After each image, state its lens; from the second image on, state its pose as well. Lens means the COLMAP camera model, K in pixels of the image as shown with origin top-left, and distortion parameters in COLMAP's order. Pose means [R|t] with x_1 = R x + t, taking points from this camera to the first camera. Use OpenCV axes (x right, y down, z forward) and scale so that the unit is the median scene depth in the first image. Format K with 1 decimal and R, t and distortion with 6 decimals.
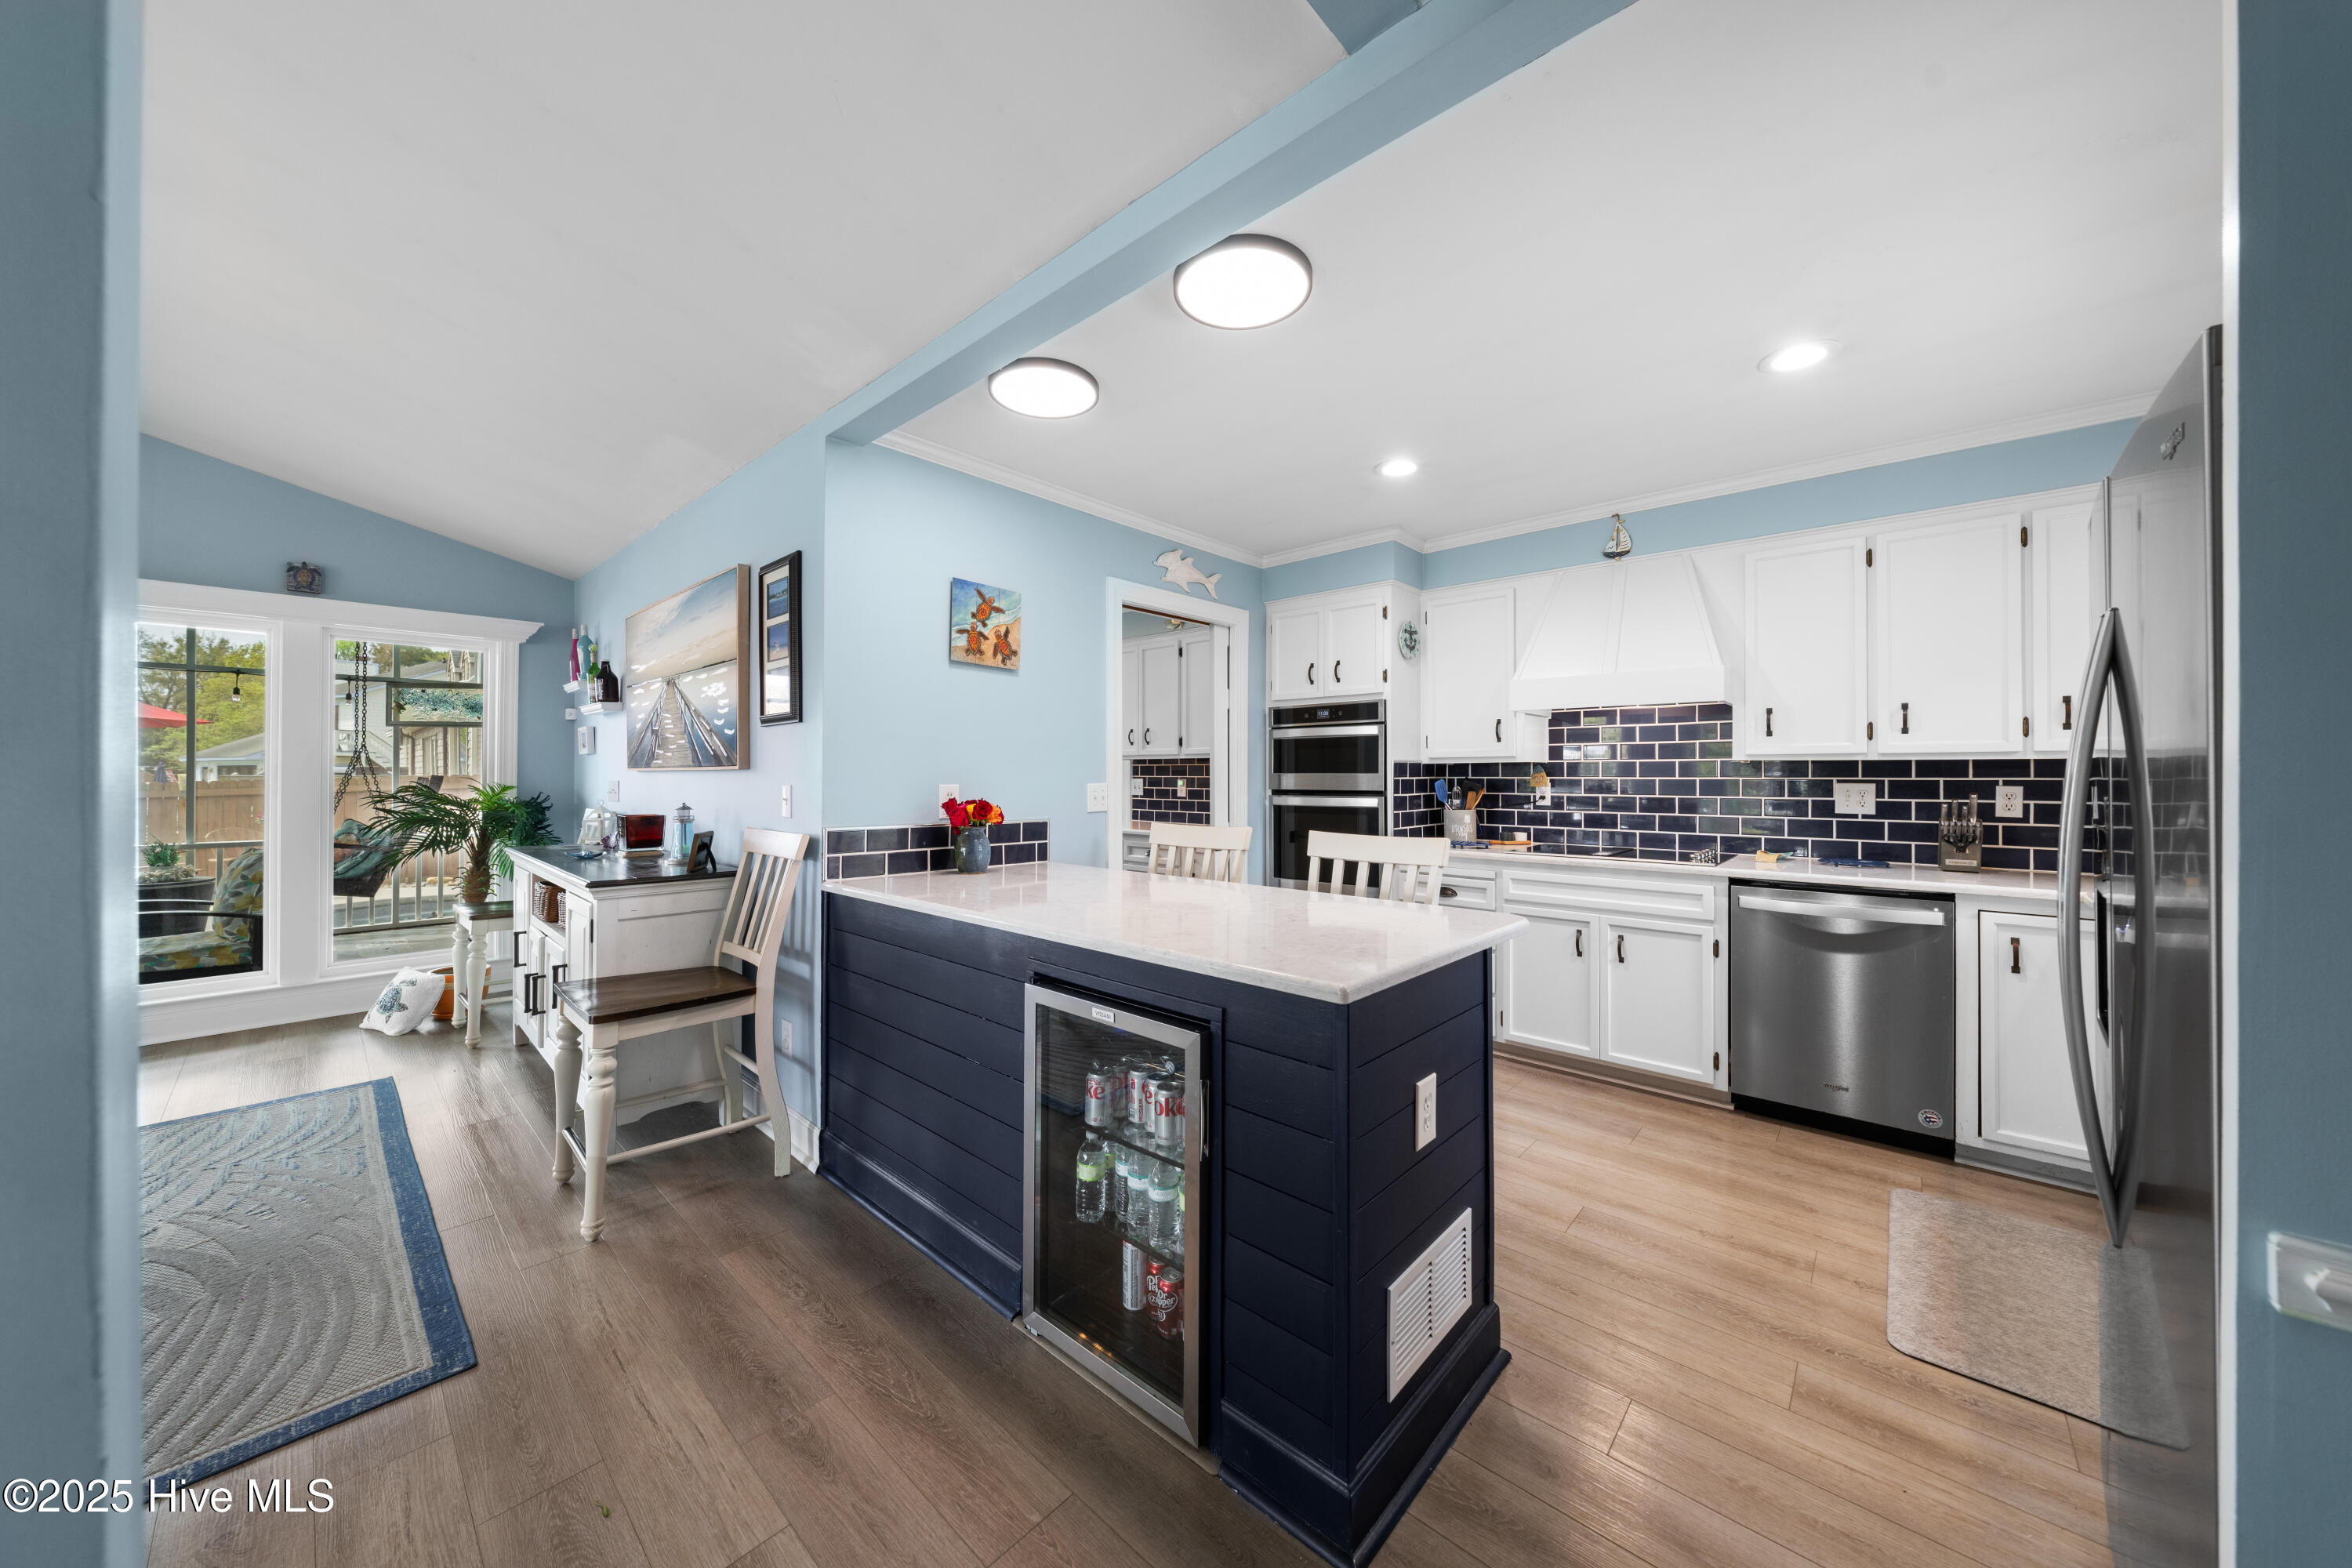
lens RADIAL K [[800.2, 0, 1179.2], [0, 800.2, 774.0], [0, 0, 1]] dist [-0.001017, 0.000109]
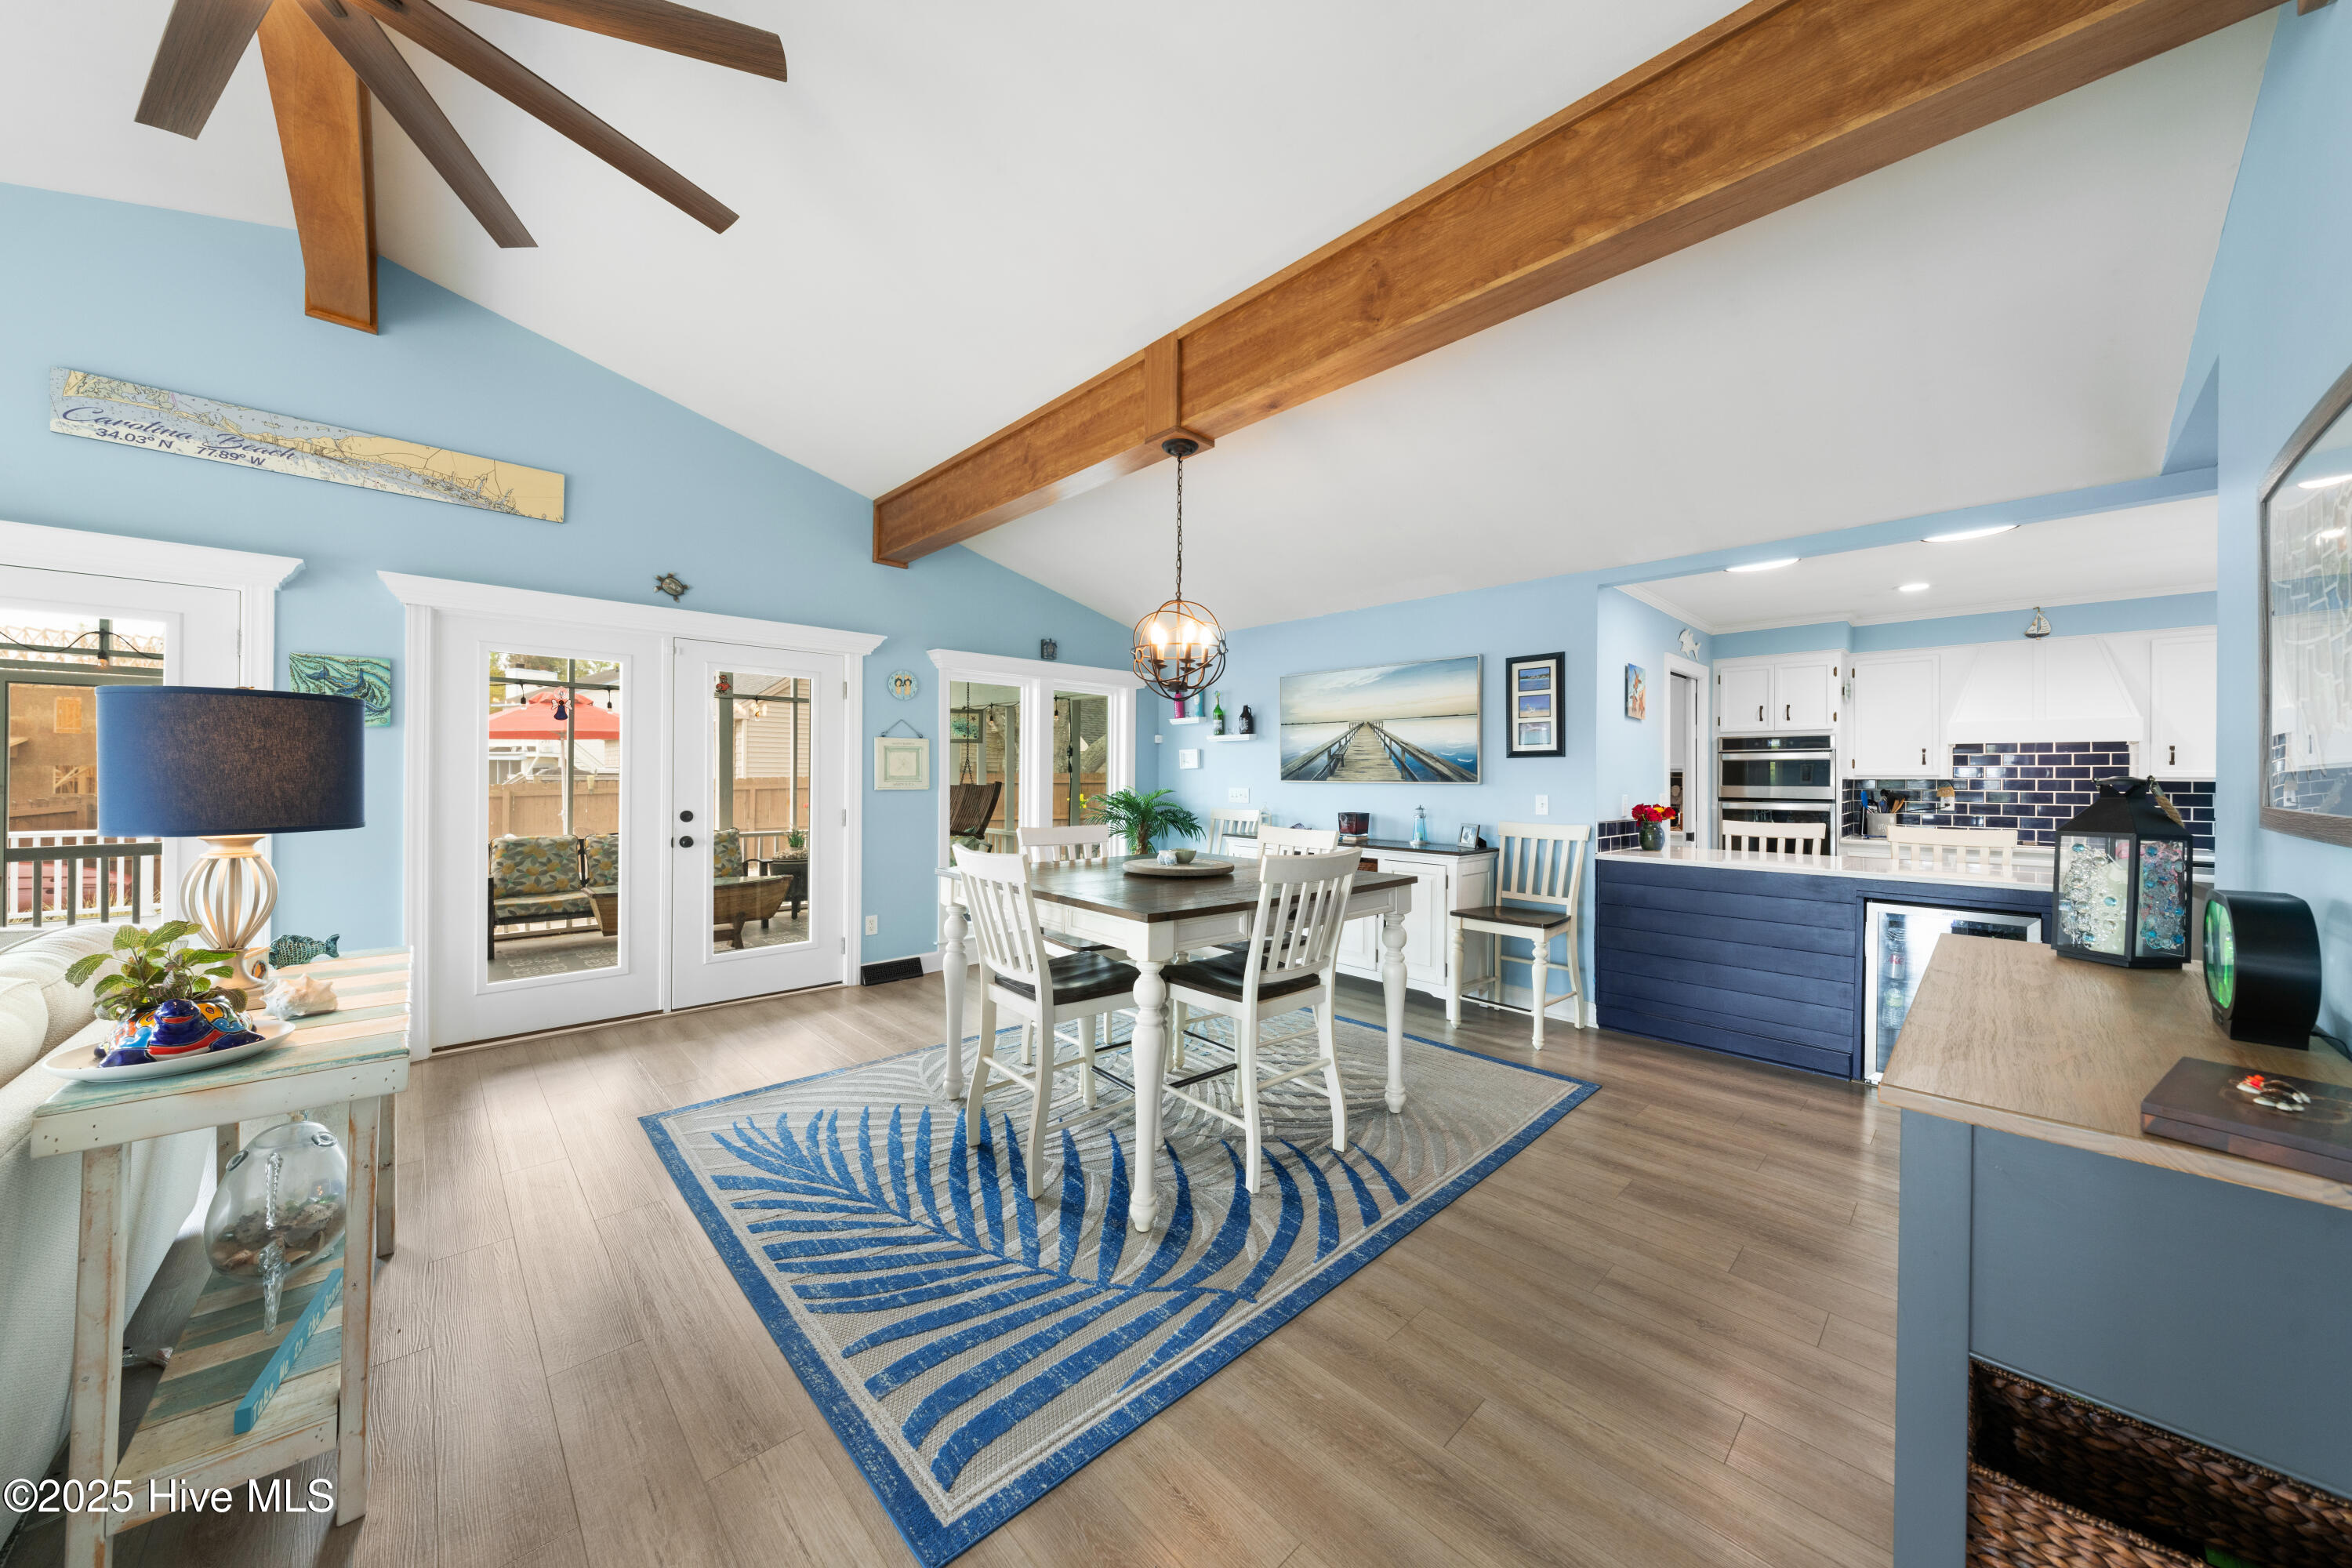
lens RADIAL K [[800.2, 0, 1184.8], [0, 800.2, 772.6], [0, 0, 1]] dist [-0.001017, 0.000109]
pose [[0.997512, 0.004843, -0.070332, -0.775600], [-0.005025, 0.999984, -0.002411, -0.016232], [0.070320, 0.002759, 0.997521, -0.471935]]
